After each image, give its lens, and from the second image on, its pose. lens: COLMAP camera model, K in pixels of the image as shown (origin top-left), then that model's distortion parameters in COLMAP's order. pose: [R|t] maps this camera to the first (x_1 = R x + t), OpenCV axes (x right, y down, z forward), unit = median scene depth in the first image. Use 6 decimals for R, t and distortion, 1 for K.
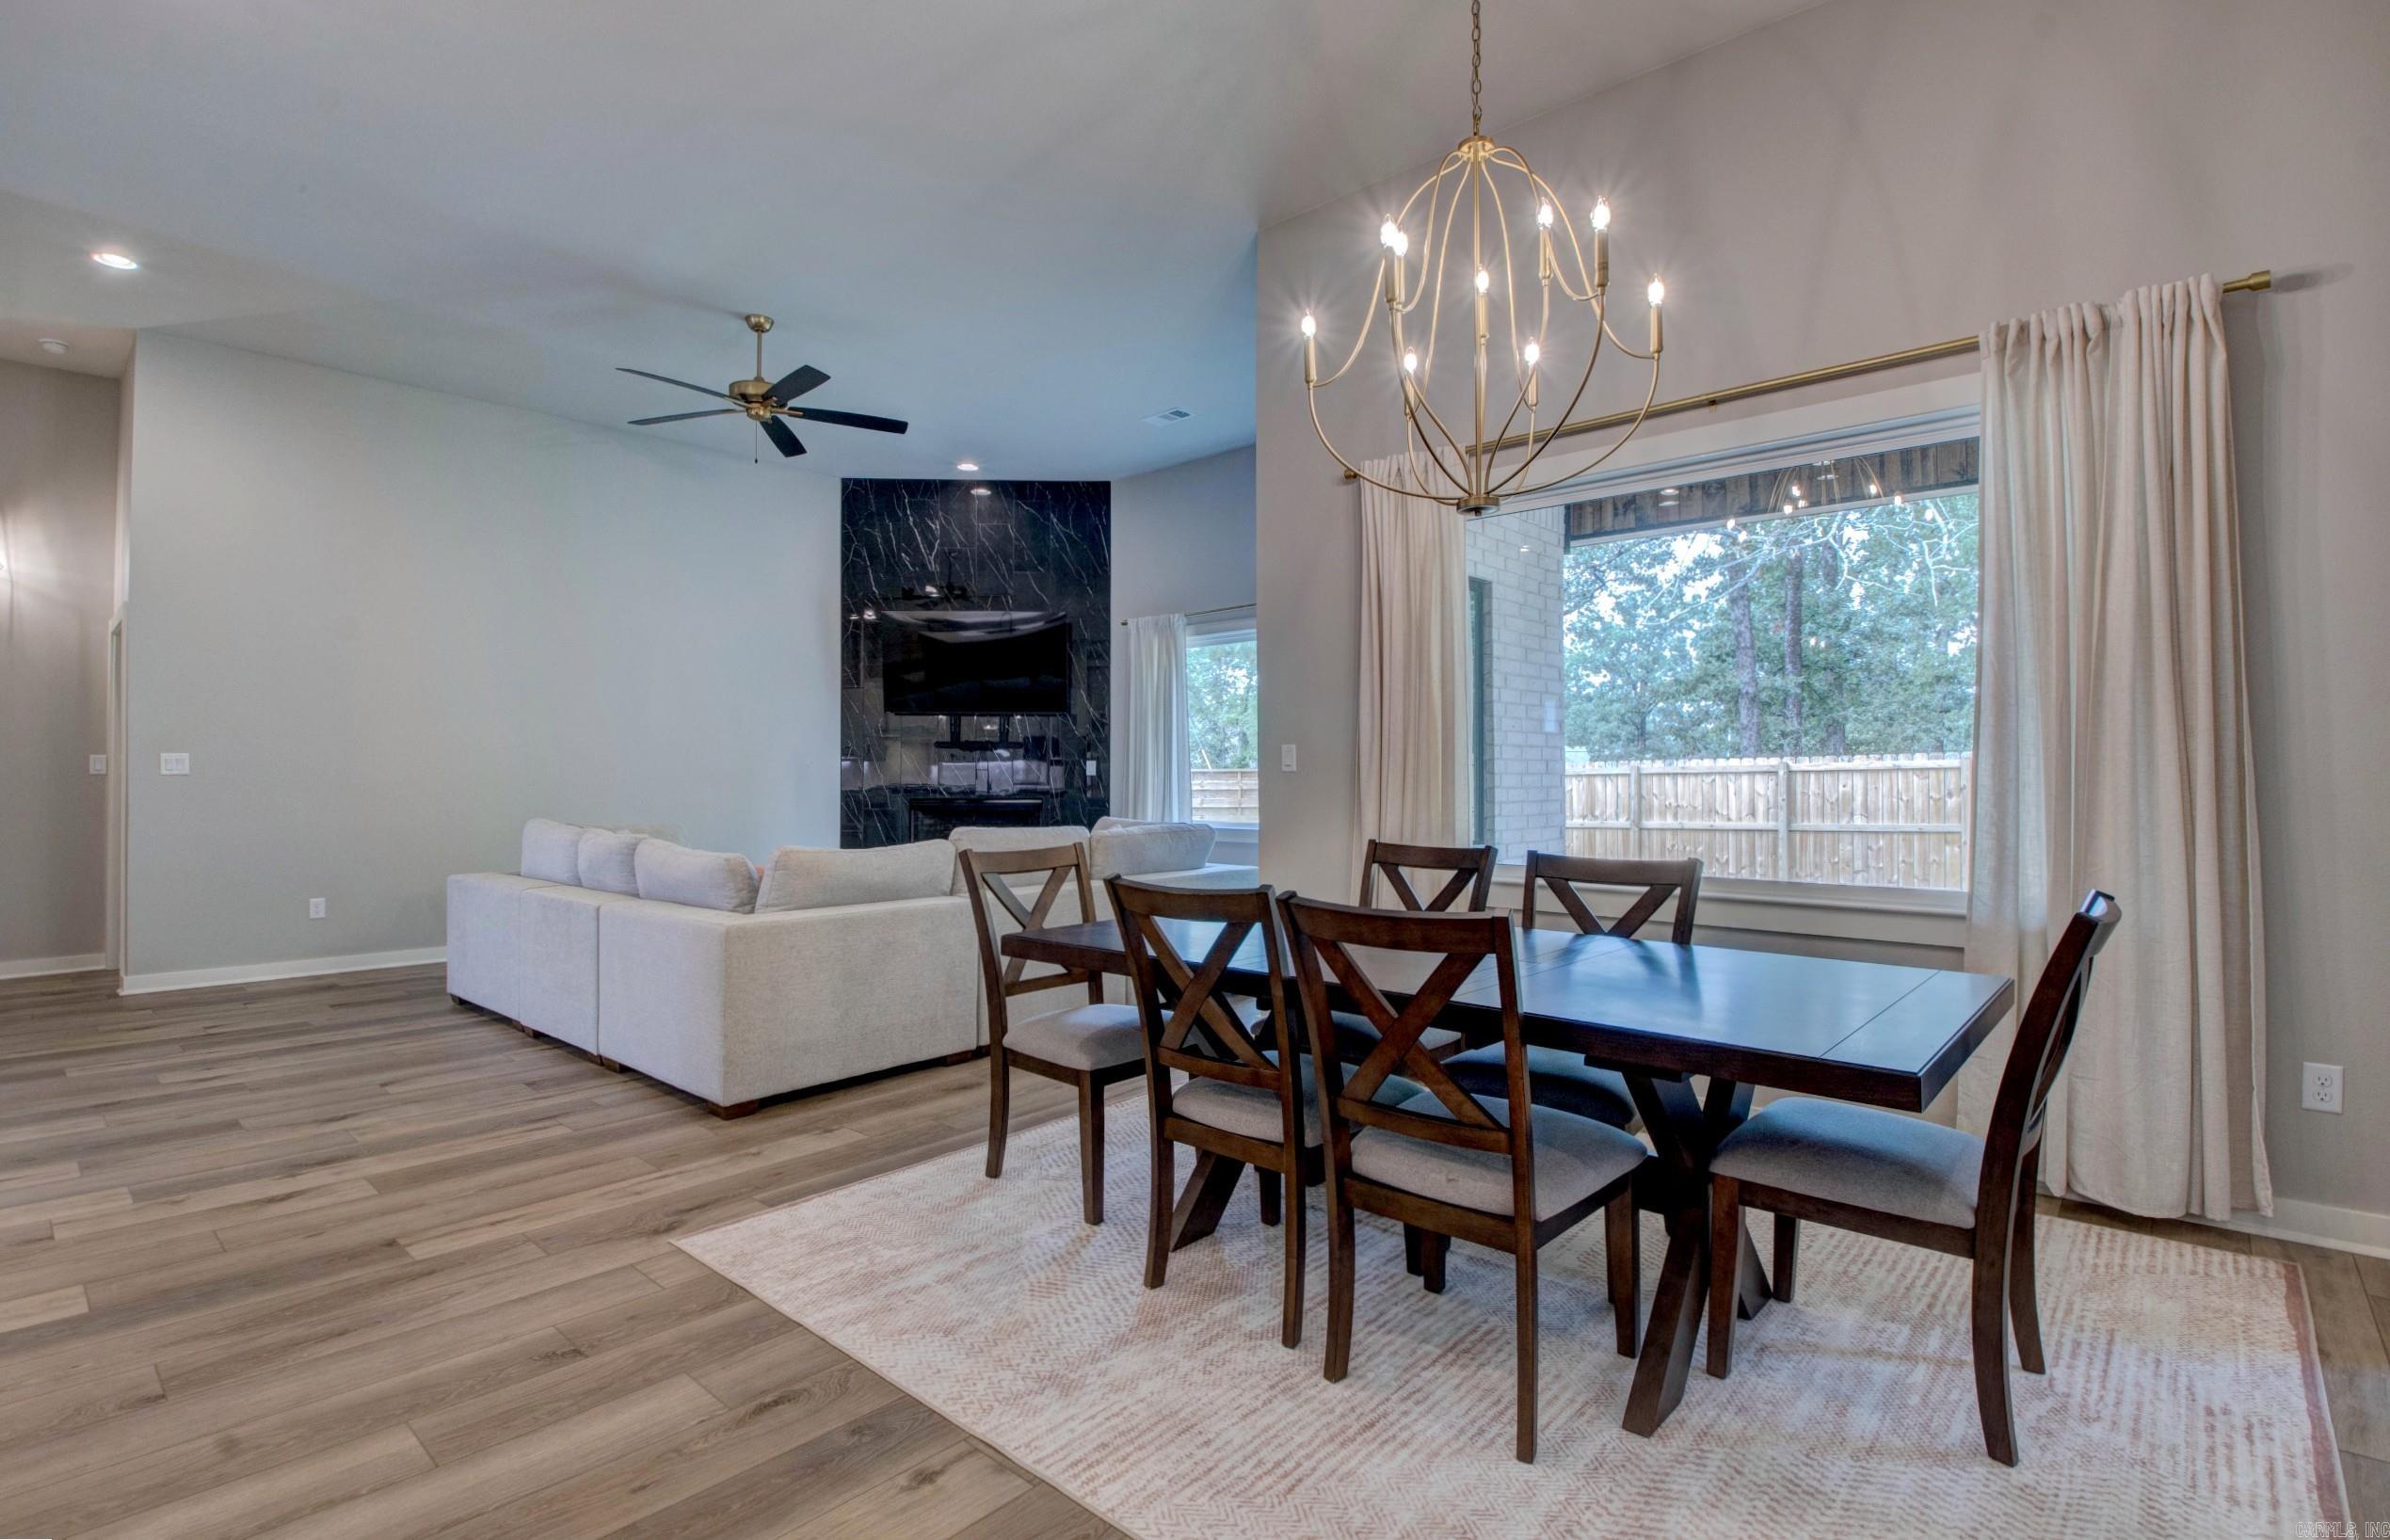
lens RADIAL K [[1119.1, 0, 1178.5], [0, 1119.1, 755.6], [0, 0, 1]] dist [-0.000011, -0.015606]
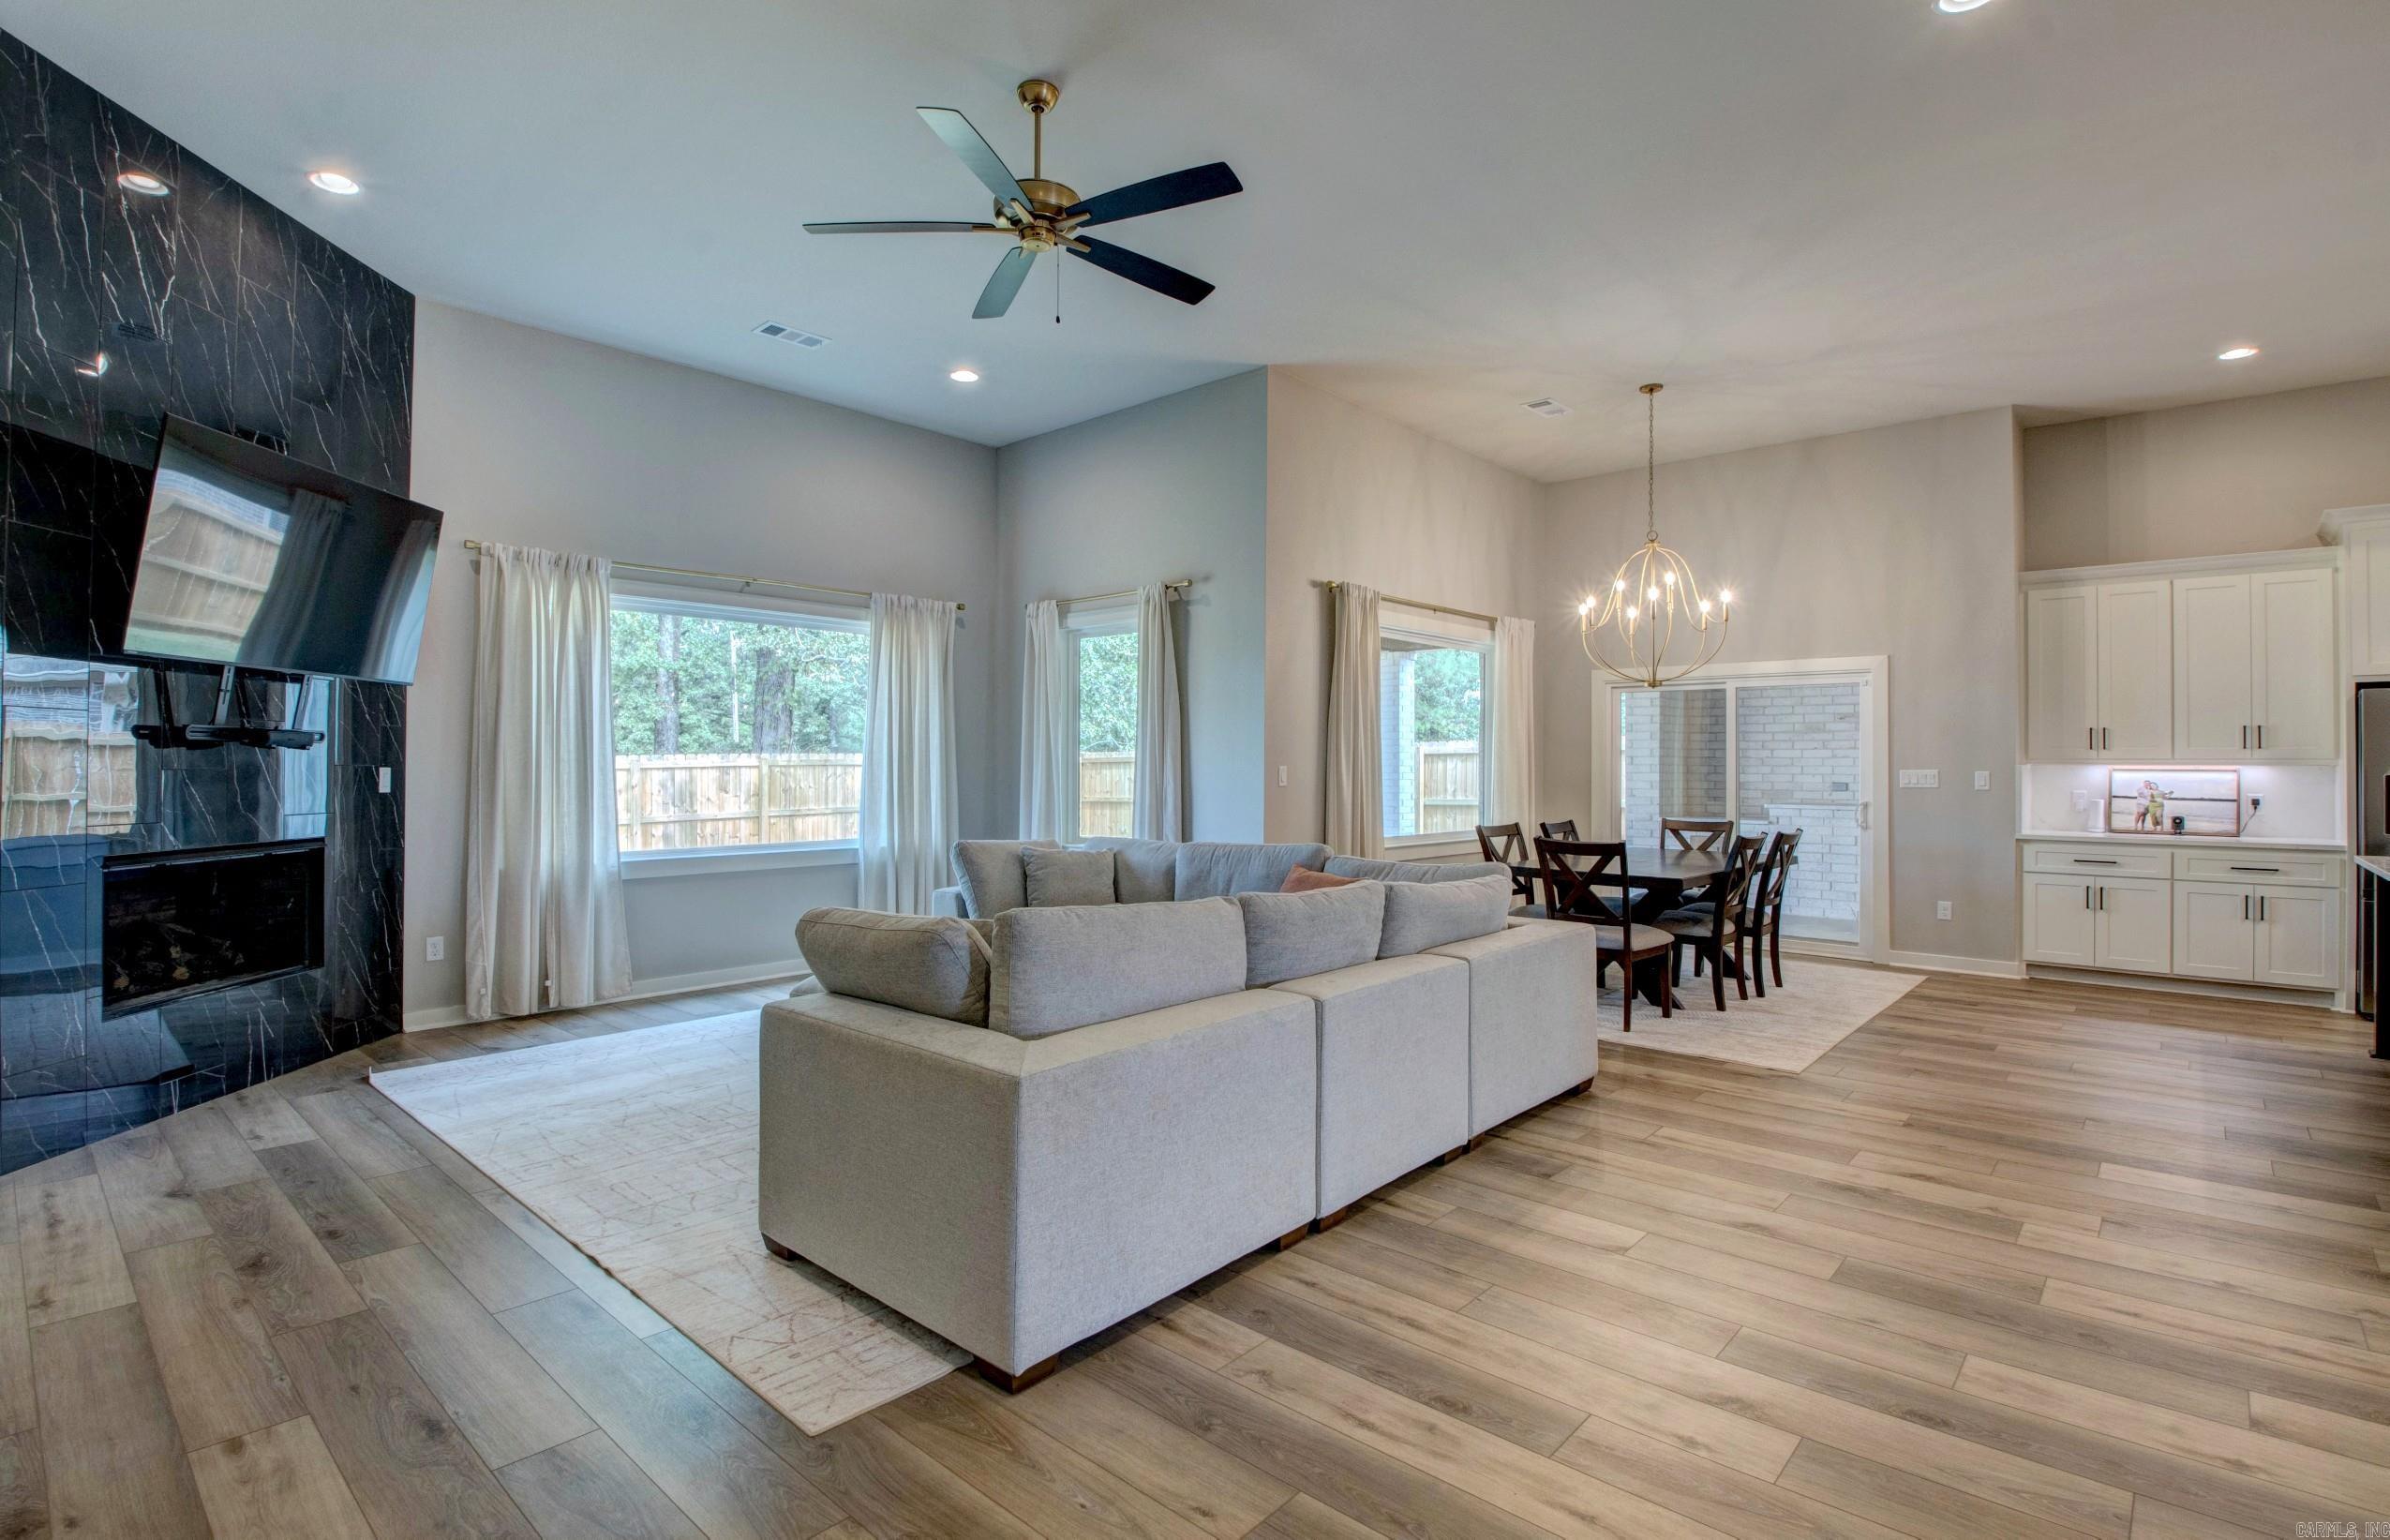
lens RADIAL K [[1119.1, 0, 1180.4], [0, 1119.1, 760.1], [0, 0, 1]] dist [-0.000011, -0.015606]
pose [[0.007322, 0.009014, 0.999933, -0.656656], [-0.021688, 0.999726, -0.008853, -0.001802], [-0.999738, -0.021622, 0.007516, 0.588183]]
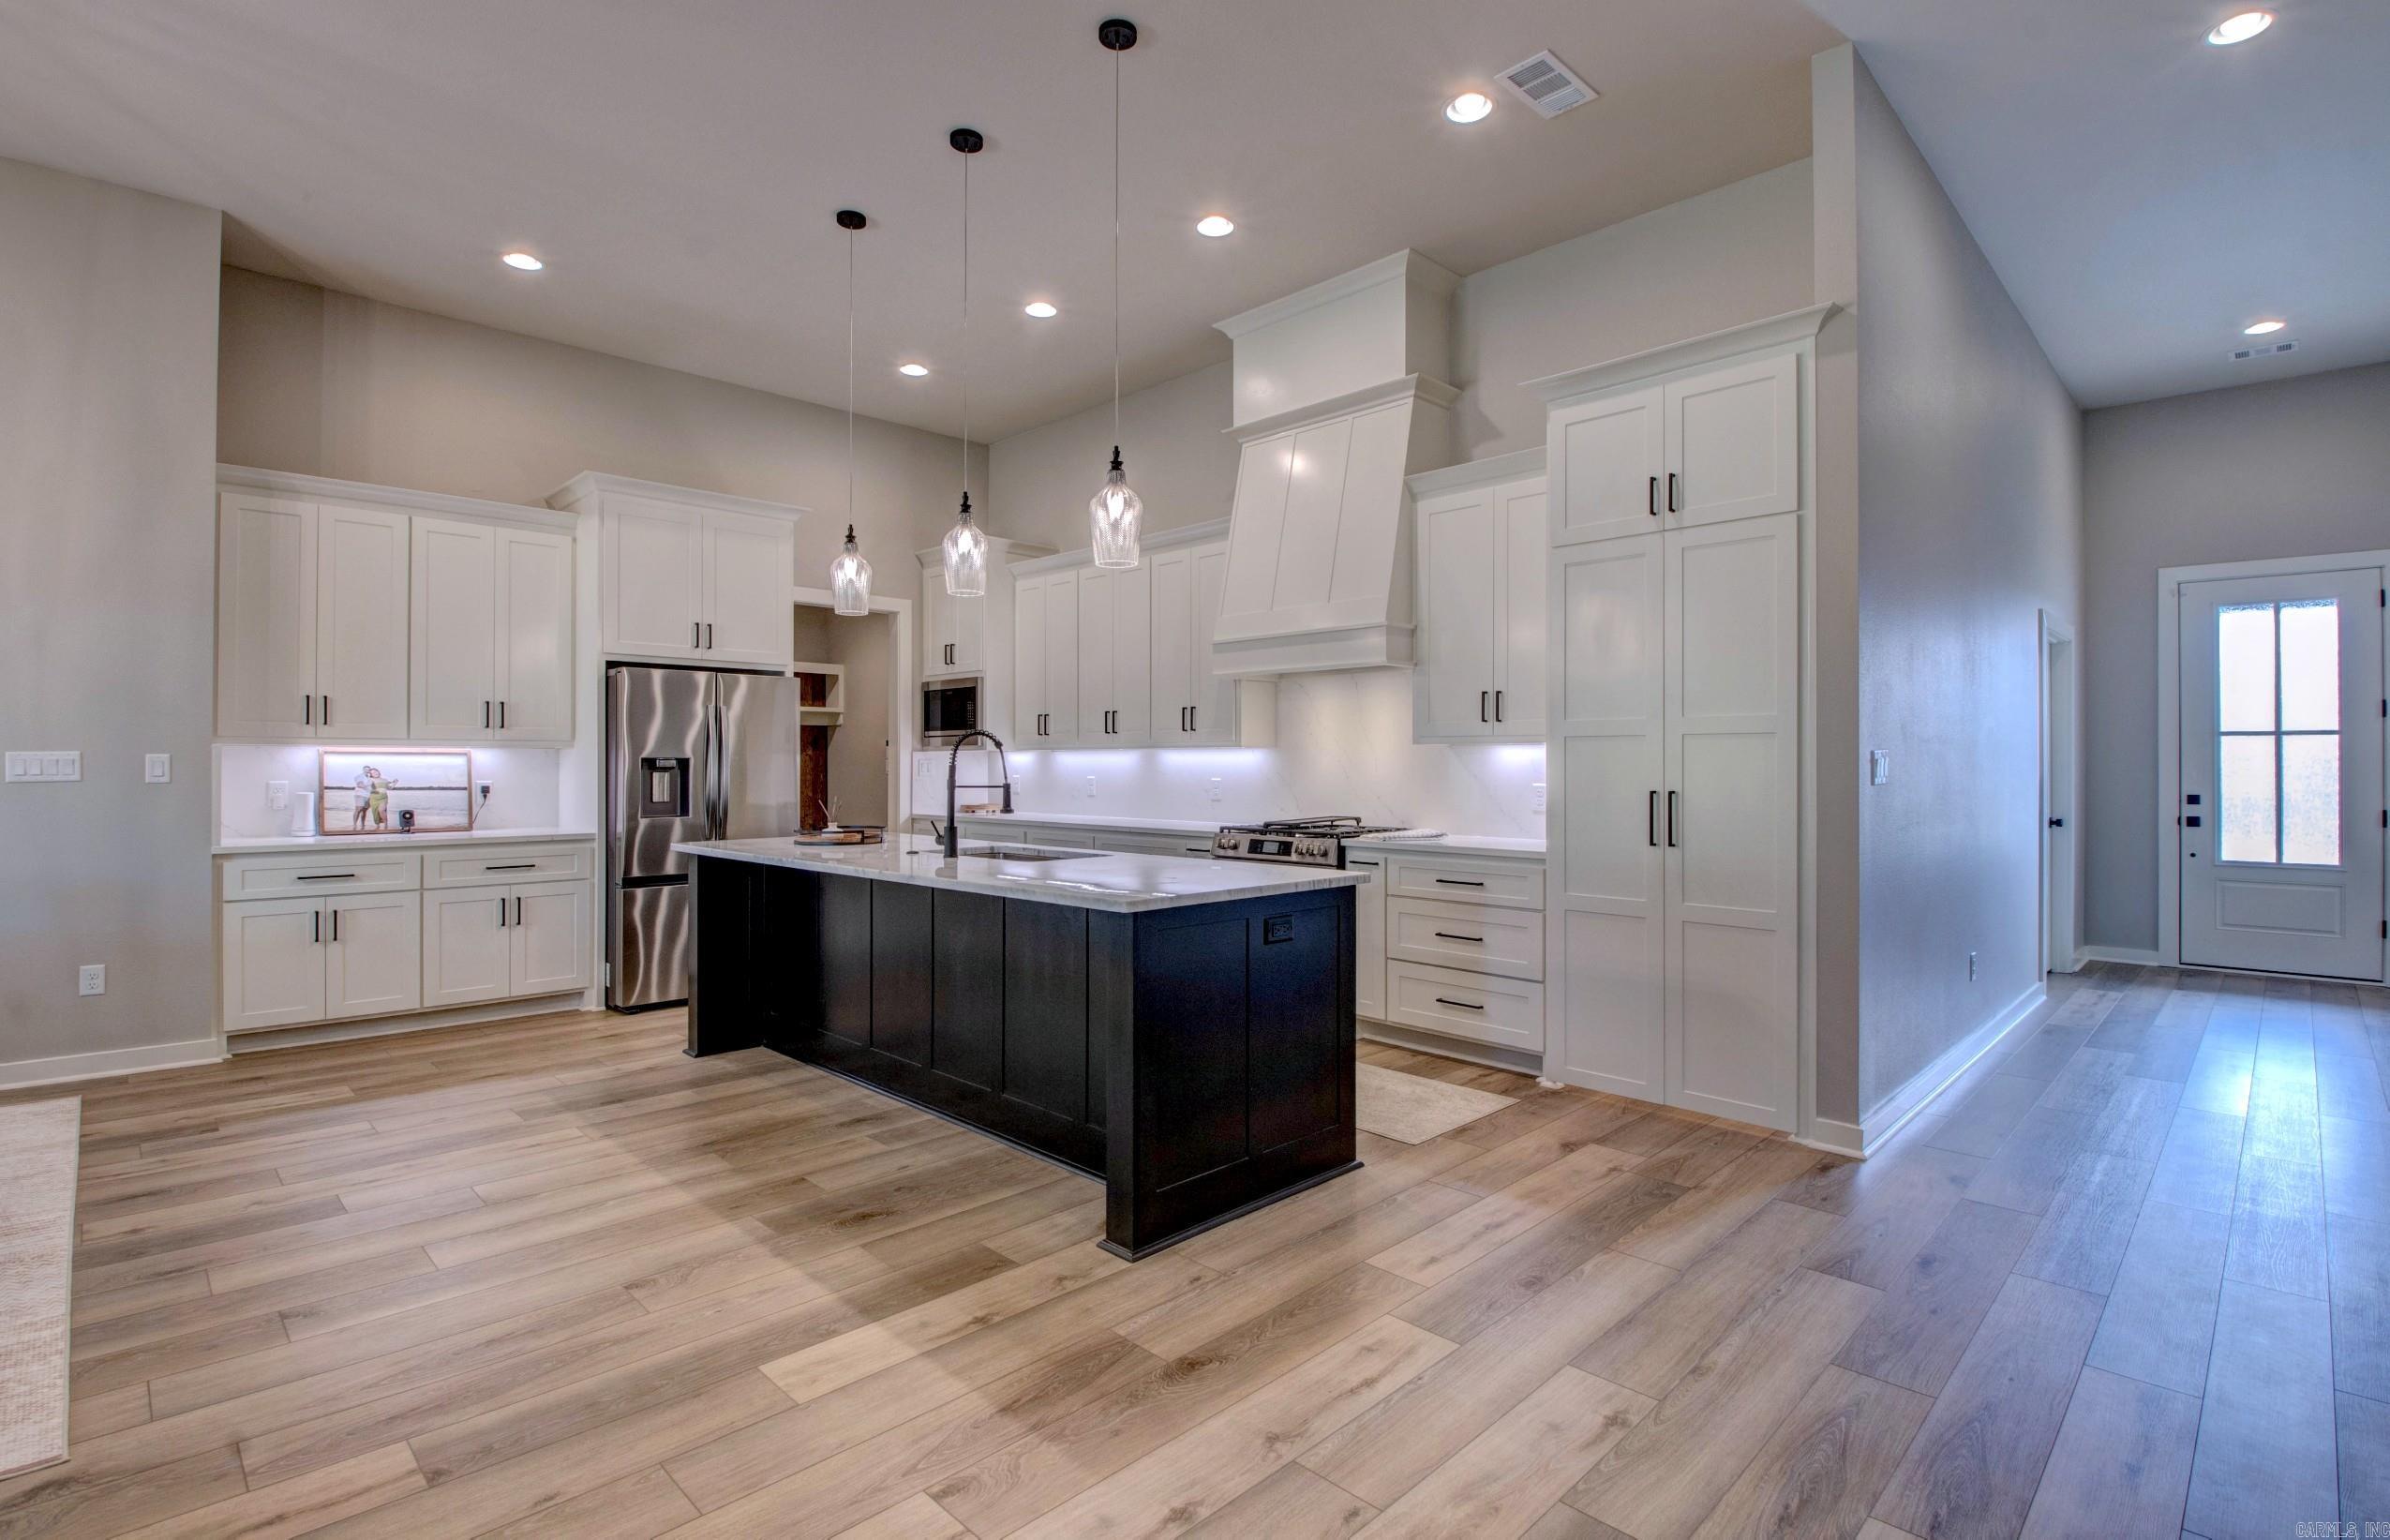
lens RADIAL K [[1119.1, 0, 1190.5], [0, 1119.1, 756.7], [0, 0, 1]] dist [-0.000011, -0.015606]
pose [[-0.998525, 0.002780, 0.054219, -0.369239], [0.001453, 0.999699, -0.024495, 0.001228], [-0.054271, -0.024380, -0.998229, 0.506739]]
